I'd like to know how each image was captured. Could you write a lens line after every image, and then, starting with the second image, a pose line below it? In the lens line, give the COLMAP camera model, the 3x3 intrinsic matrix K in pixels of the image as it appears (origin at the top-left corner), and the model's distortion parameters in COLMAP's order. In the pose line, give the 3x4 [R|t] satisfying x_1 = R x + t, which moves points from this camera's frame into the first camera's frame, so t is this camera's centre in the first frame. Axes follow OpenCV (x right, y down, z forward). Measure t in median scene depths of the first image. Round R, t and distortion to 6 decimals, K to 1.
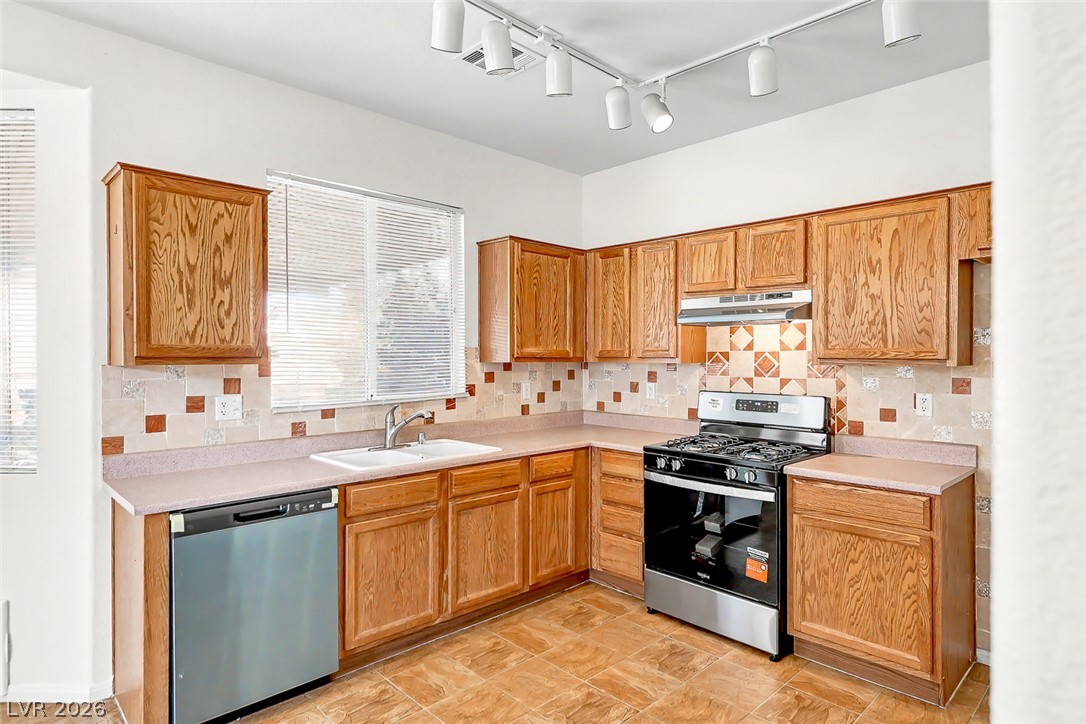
lens RADIAL K [[598.4, 0, 549.8], [0, 598.4, 358.0], [0, 0, 1]] dist [0.035269, -0.031613]
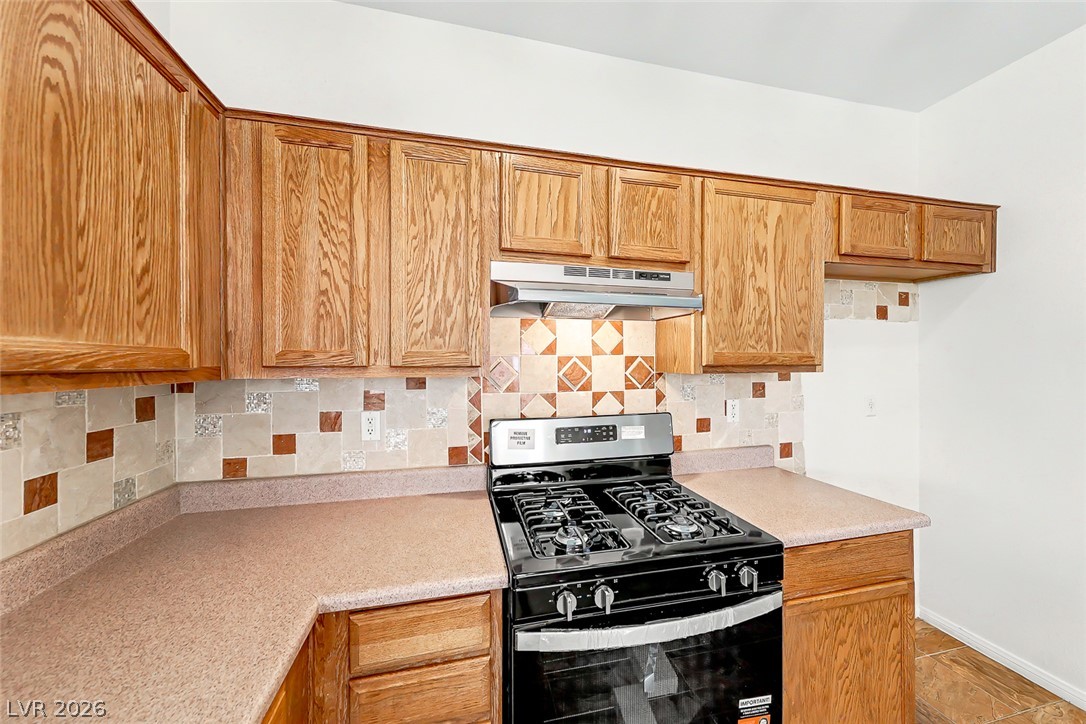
lens RADIAL K [[378.6, 0, 543.7], [0, 378.6, 360.0], [0, 0, 1]] dist [-0.010672, 0.000102]
pose [[0.524205, -0.002930, 0.851587, -0.061205], [0.007490, 0.999971, -0.001169, -0.006899], [-0.851559, 0.006991, 0.524212, 0.907862]]
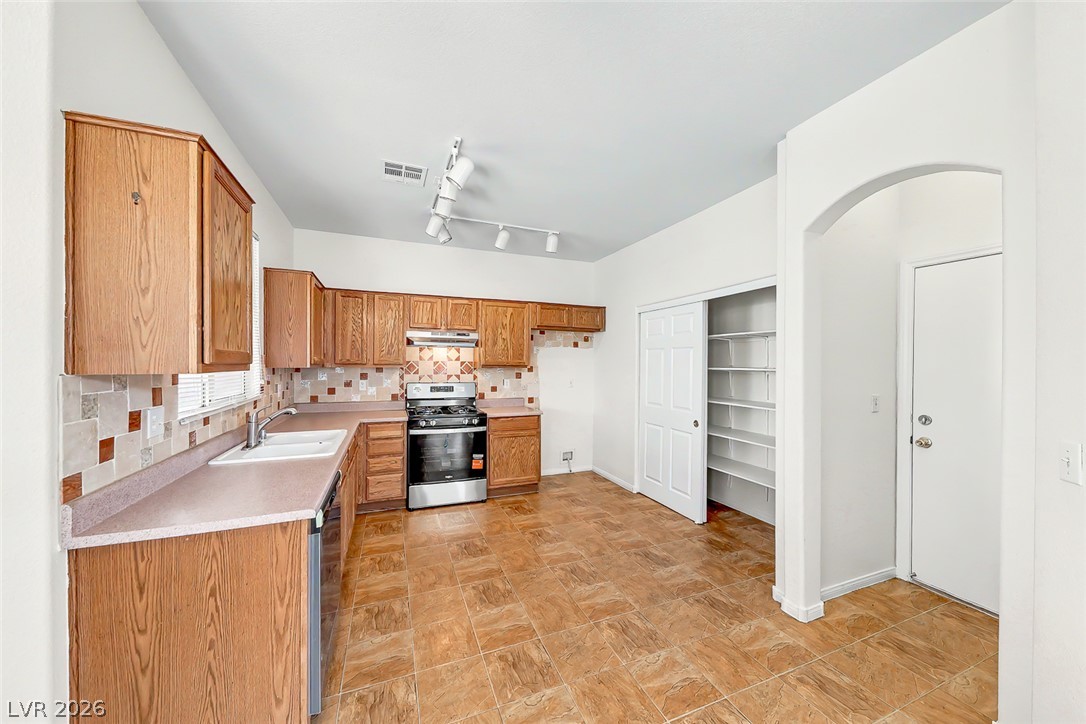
lens RADIAL K [[377.3, 0, 527.7], [0, 377.3, 366.7], [0, 0, 1]] dist [-0.000642, 0.000004]
pose [[0.414079, -0.003874, 0.910233, -0.736072], [-0.002805, 0.999981, 0.005533, -0.000787], [-0.910237, -0.004844, 0.414060, 0.266761]]
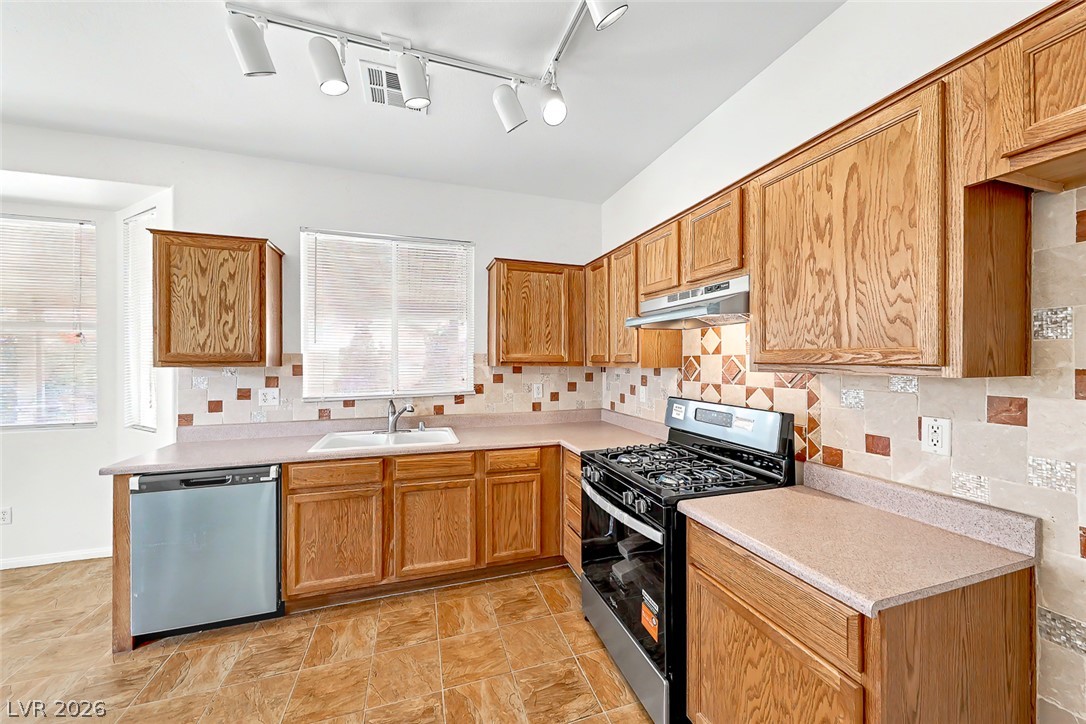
lens RADIAL K [[381.1, 0, 543.0], [0, 381.1, 362.0], [0, 0, 1]] dist [0.000052, 0.000035]
pose [[0.897382, 0.000268, -0.441254, 0.410254], [-0.000826, 0.999999, -0.001073, -0.000199], [0.441254, 0.001327, 0.897381, 0.436882]]
